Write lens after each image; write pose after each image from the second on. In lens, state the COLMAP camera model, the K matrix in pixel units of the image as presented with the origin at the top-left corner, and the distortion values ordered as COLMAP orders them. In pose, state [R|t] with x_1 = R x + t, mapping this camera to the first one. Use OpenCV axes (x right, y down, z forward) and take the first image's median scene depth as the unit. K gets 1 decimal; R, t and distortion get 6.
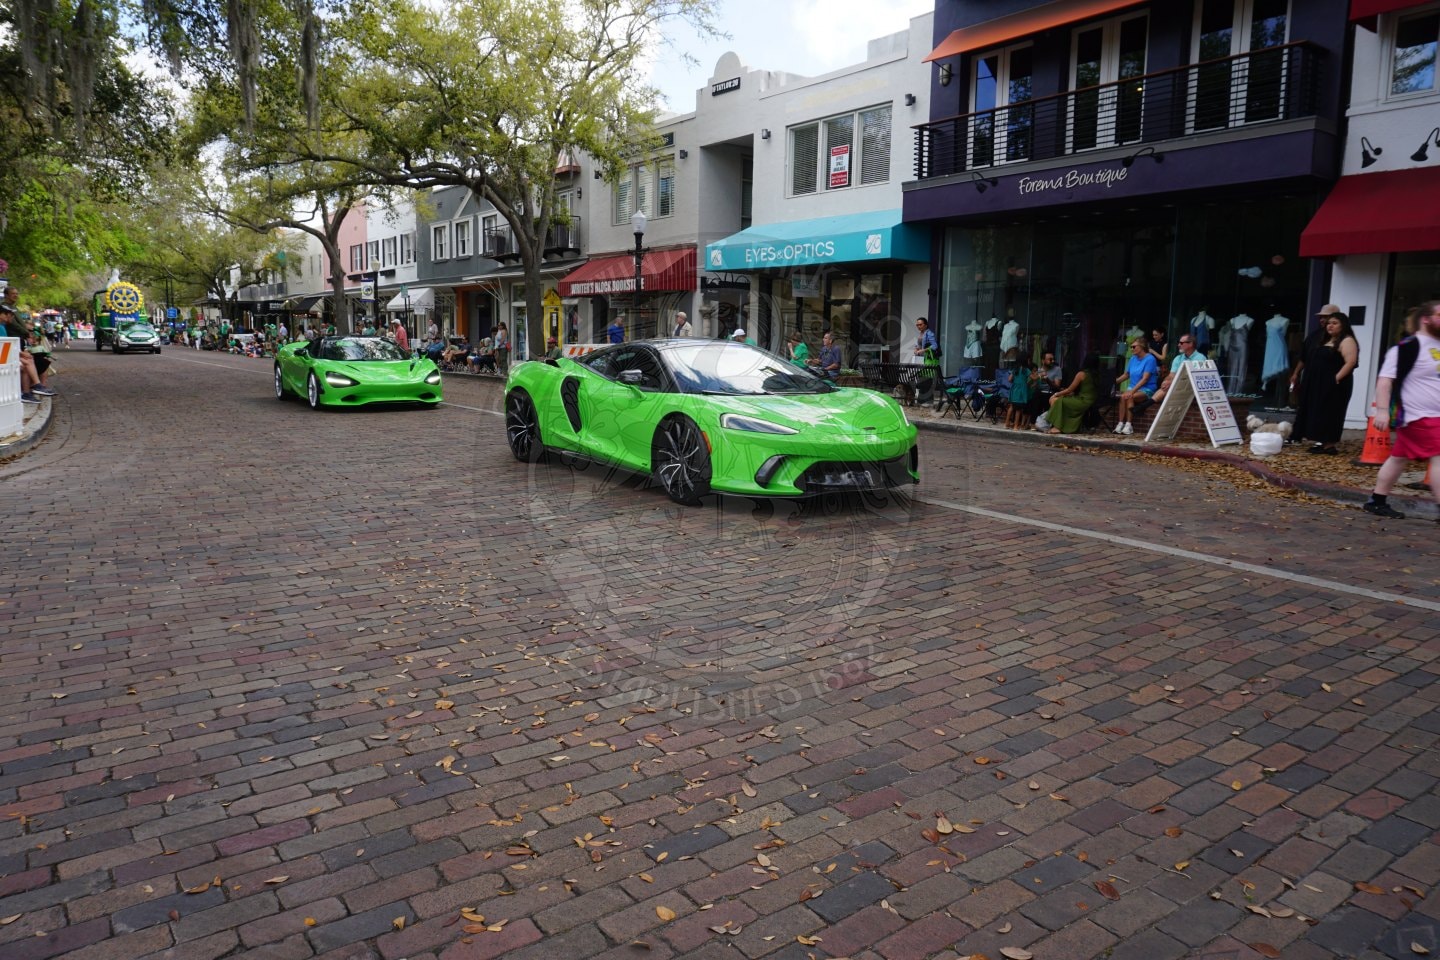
lens RADIAL K [[962.6, 0, 714.6], [0, 962.6, 483.2], [0, 0, 1]] dist [-0.049567, 0.029668]
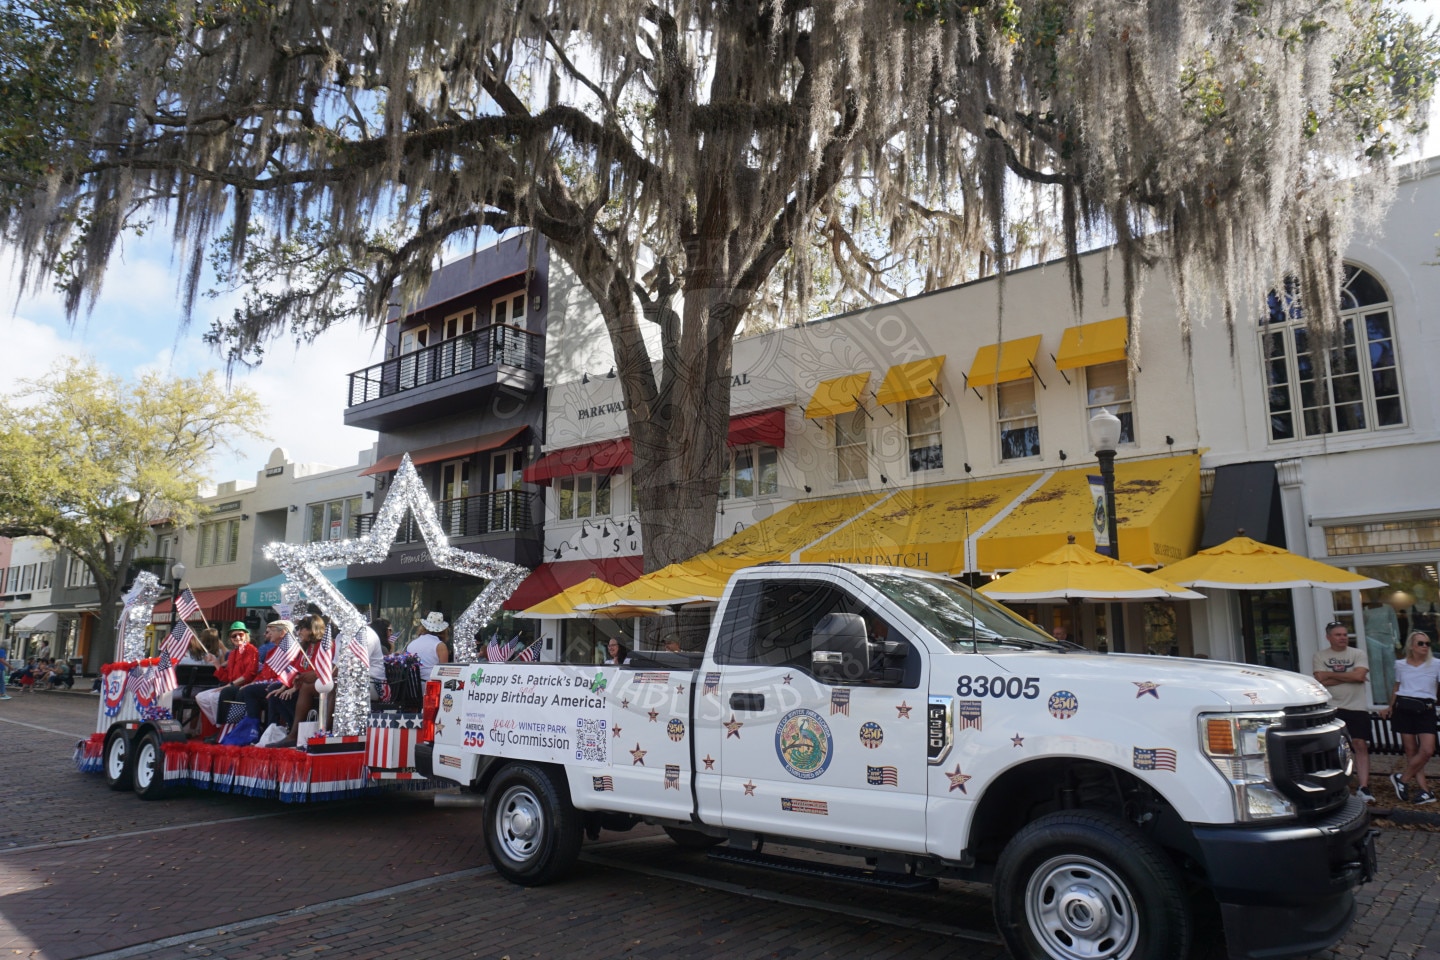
lens RADIAL K [[962.6, 0, 732.7], [0, 962.6, 499.0], [0, 0, 1]] dist [-0.049567, 0.029668]
pose [[0.963627, 0.022311, 0.266316, 0.528073], [0.058299, 0.954960, -0.290950, 0.094661], [-0.260813, 0.295894, 0.918925, -0.743109]]
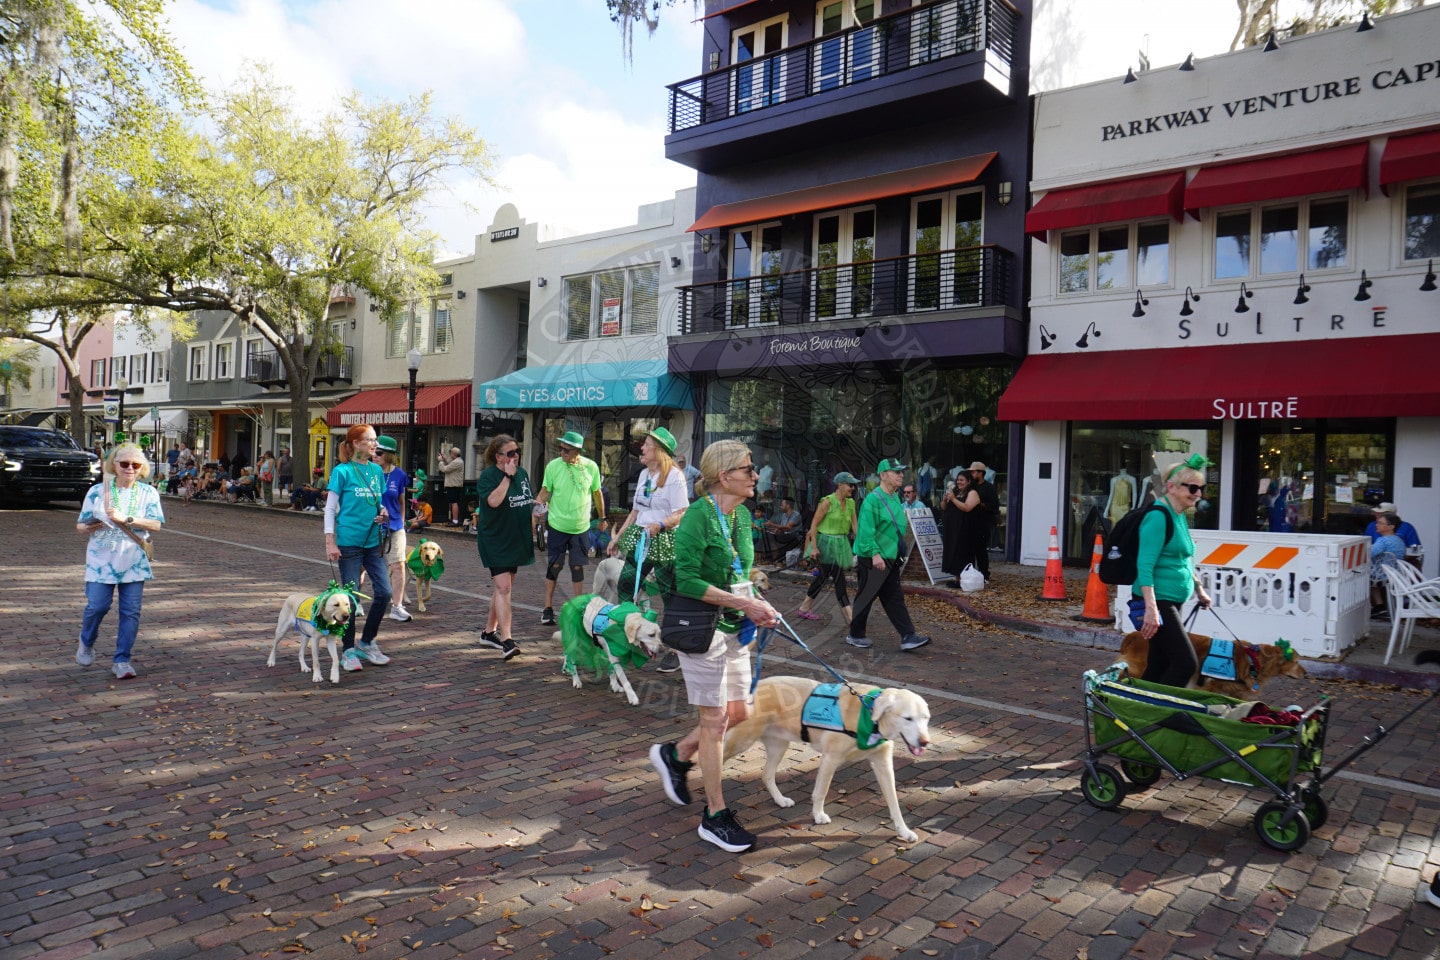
lens RADIAL K [[962.6, 0, 712.8], [0, 962.6, 487.1], [0, 0, 1]] dist [-0.049567, 0.029668]
pose [[0.973761, 0.021458, 0.226559, 0.004220], [0.008429, 0.991461, -0.130131, -0.004832], [-0.227417, 0.128626, 0.965265, -0.056804]]
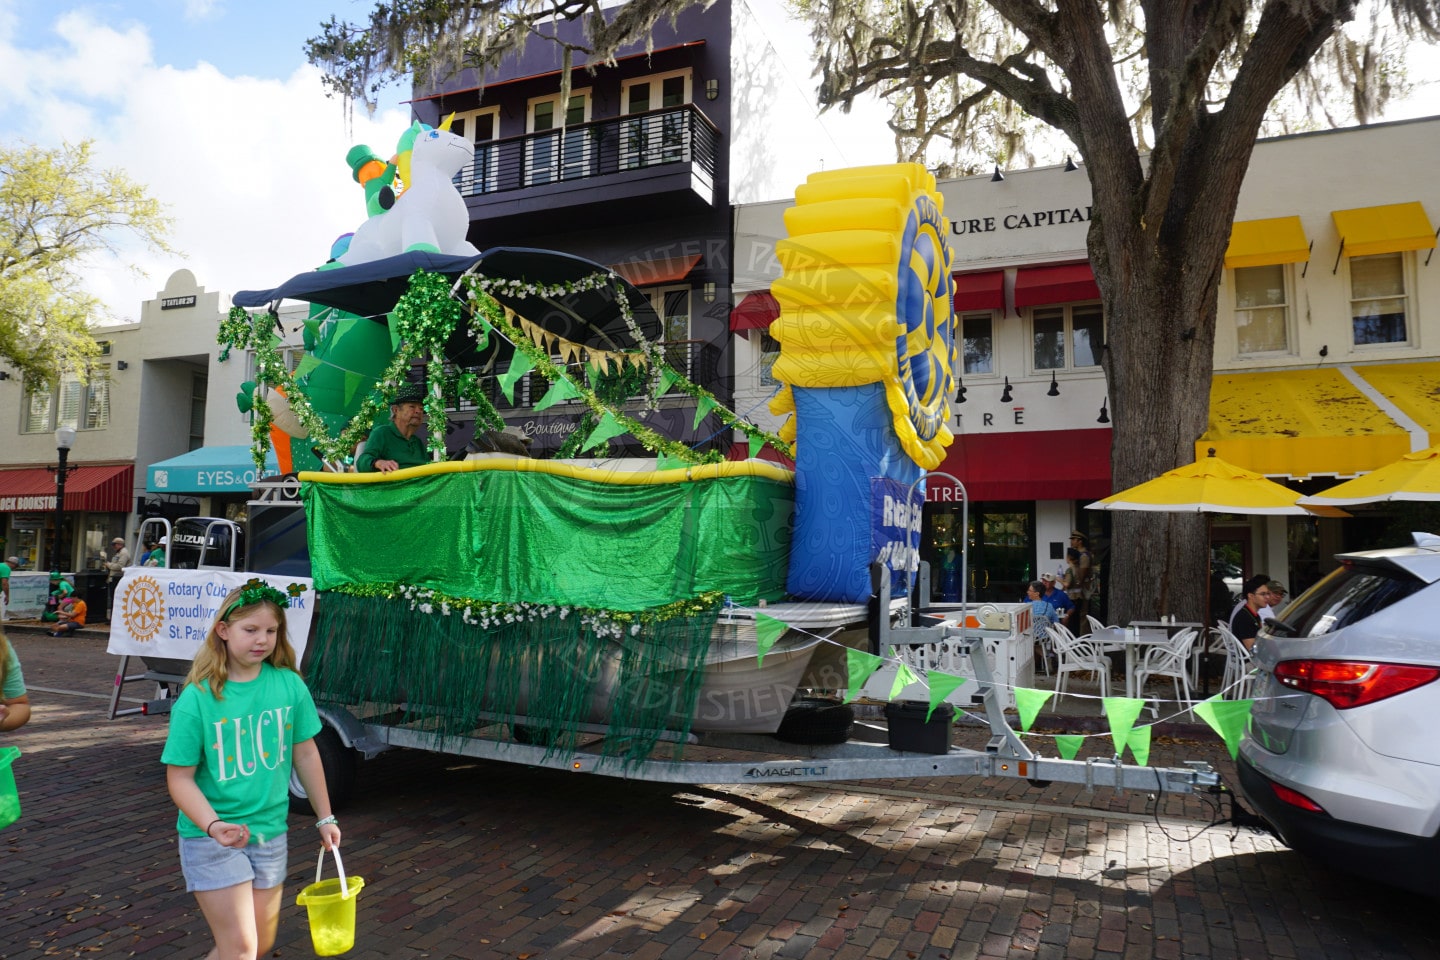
lens RADIAL K [[962.6, 0, 717.6], [0, 962.6, 492.6], [0, 0, 1]] dist [-0.049567, 0.029668]
pose [[0.851130, 0.037499, 0.523613, -0.036603], [0.075565, 0.978306, -0.192892, -0.009291], [-0.519487, 0.203743, 0.829832, -0.059326]]
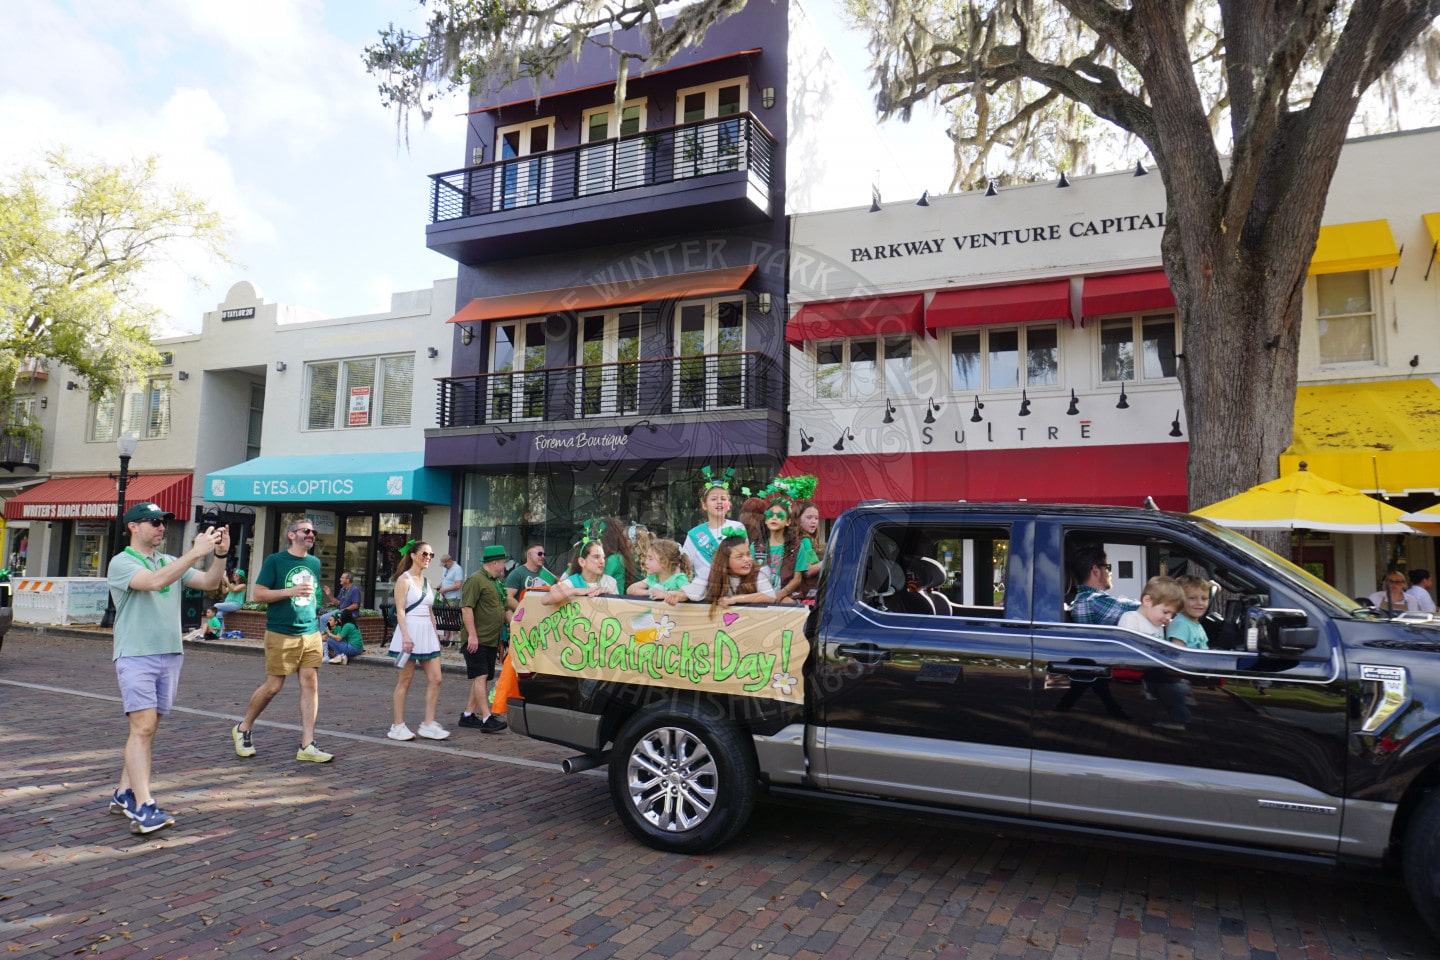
lens RADIAL K [[962.6, 0, 716.5], [0, 962.6, 490.9], [0, 0, 1]] dist [-0.049567, 0.029668]
pose [[0.876139, 0.053848, 0.479041, -0.030073], [0.056647, 0.975356, -0.213242, -0.012389], [-0.478718, 0.213966, 0.851497, -0.033369]]
